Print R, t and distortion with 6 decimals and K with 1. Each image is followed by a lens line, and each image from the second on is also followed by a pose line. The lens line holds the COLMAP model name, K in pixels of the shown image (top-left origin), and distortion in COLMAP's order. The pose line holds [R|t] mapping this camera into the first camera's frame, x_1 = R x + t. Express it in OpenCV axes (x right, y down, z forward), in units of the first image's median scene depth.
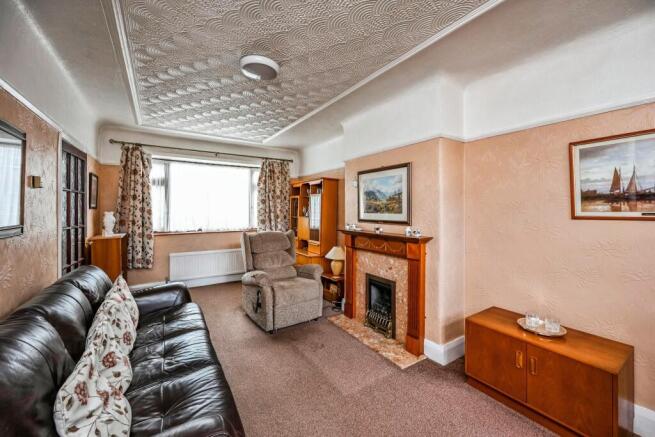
lens RADIAL K [[258.7, 0, 329.5], [0, 258.7, 211.8], [0, 0, 1]] dist [0.000345, -0.000013]
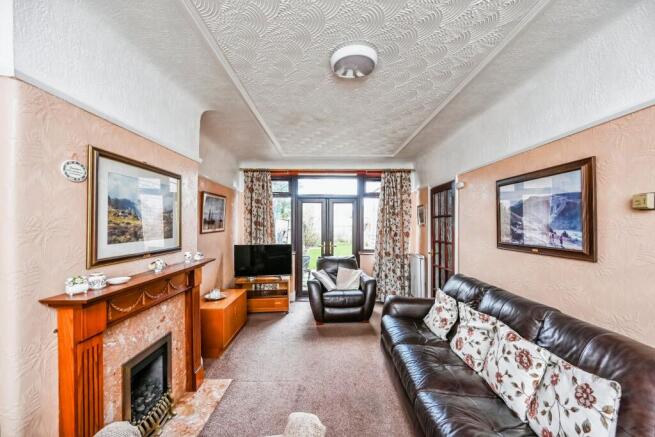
lens RADIAL K [[258.7, 0, 329.4], [0, 258.7, 221.7], [0, 0, 1]] dist [0.000345, -0.000013]
pose [[-0.844573, -0.007907, 0.535382, -0.483050], [-0.006981, 0.999969, 0.003756, -0.043544], [-0.535395, -0.000565, -0.844602, 1.298126]]
